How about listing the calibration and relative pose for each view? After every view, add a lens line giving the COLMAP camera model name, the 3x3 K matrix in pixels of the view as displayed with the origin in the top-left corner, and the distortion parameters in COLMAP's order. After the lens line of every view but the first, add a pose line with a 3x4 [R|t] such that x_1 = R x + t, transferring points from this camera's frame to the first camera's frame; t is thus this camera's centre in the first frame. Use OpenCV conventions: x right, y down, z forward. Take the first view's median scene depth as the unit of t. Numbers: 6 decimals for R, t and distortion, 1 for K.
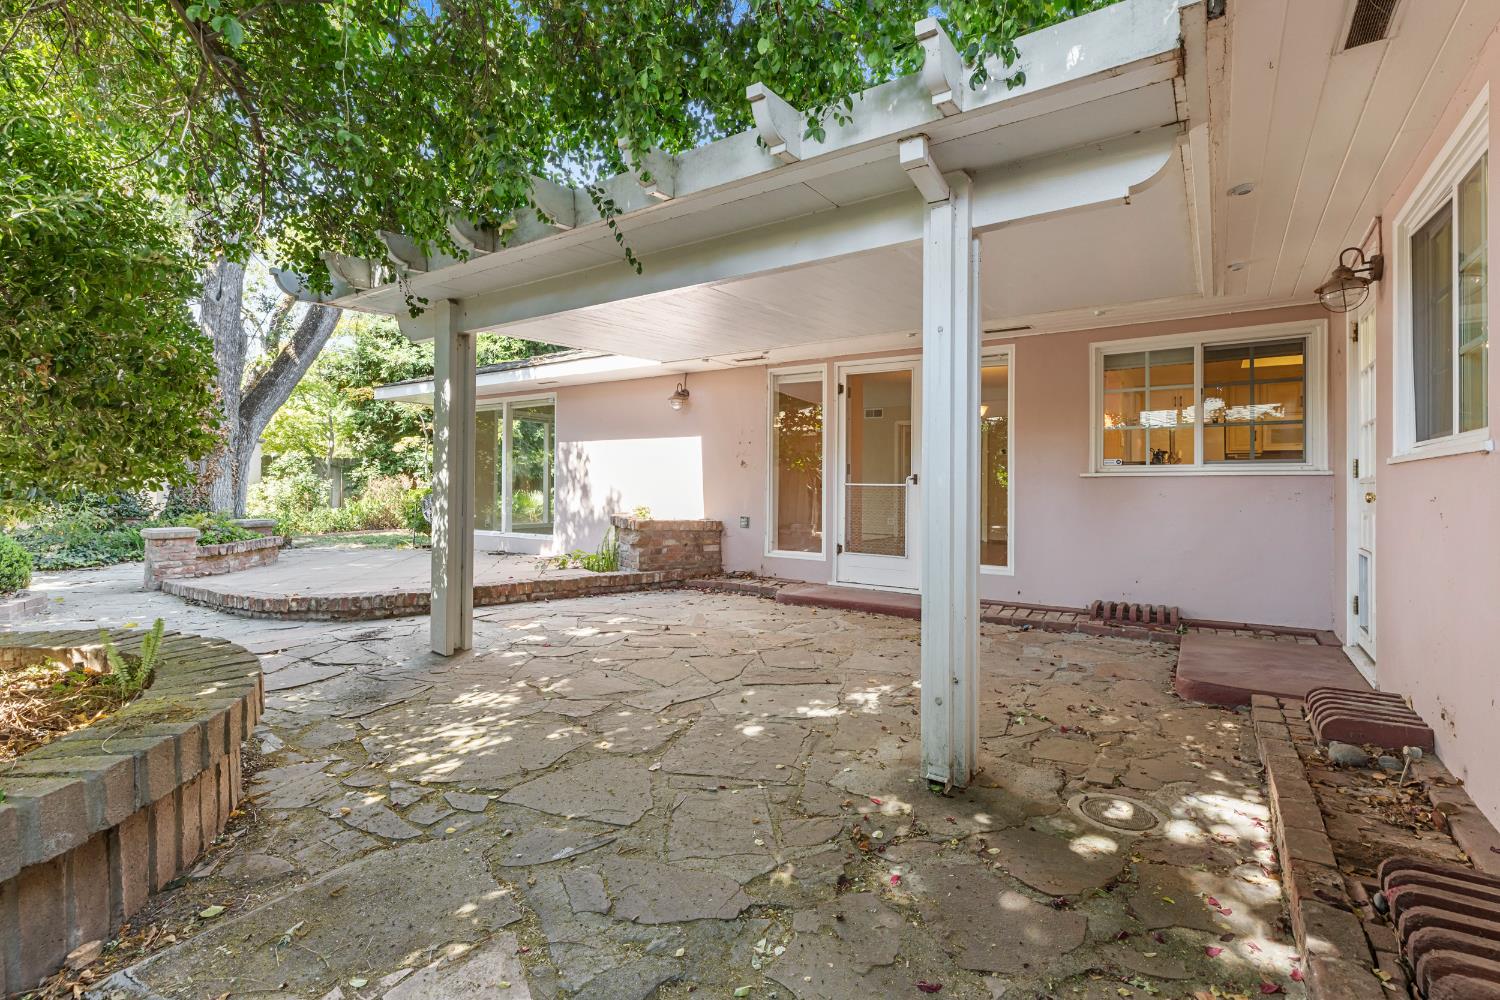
lens RADIAL K [[685.6, 0, 757.5], [0, 685.6, 490.5], [0, 0, 1]] dist [-0.000356, -0.000042]
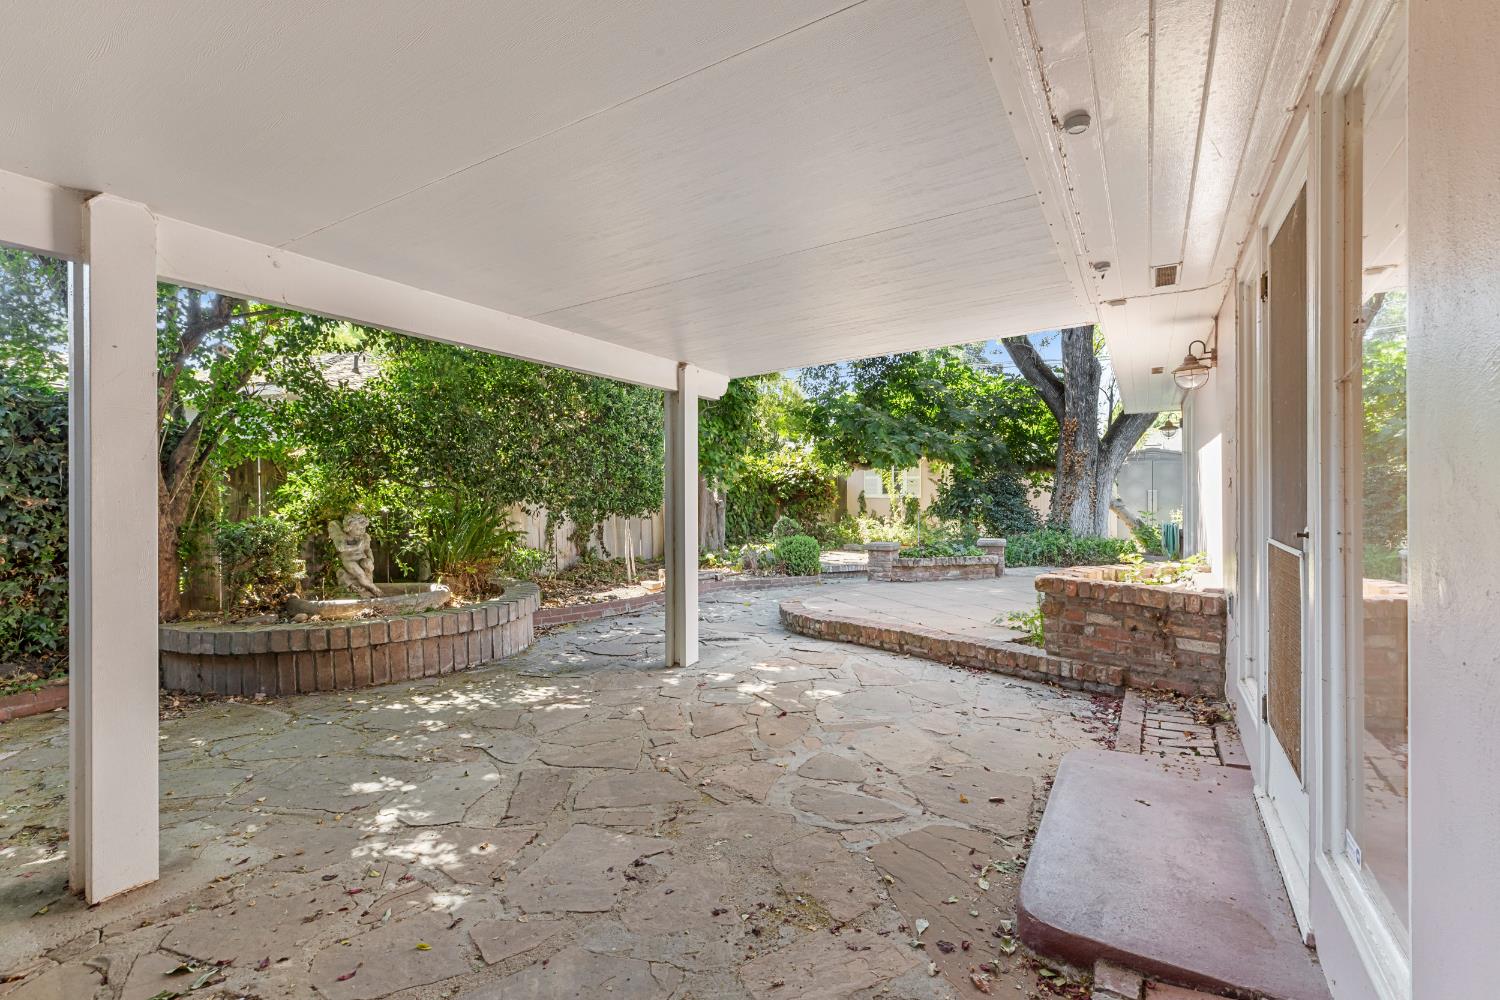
lens RADIAL K [[685.6, 0, 756.0], [0, 685.6, 499.5], [0, 0, 1]] dist [-0.000356, -0.000042]
pose [[0.070714, 0.000293, -0.997497, 0.889684], [-0.001399, 0.999999, 0.000194, -0.056156], [0.997496, 0.001382, 0.070715, 1.296273]]
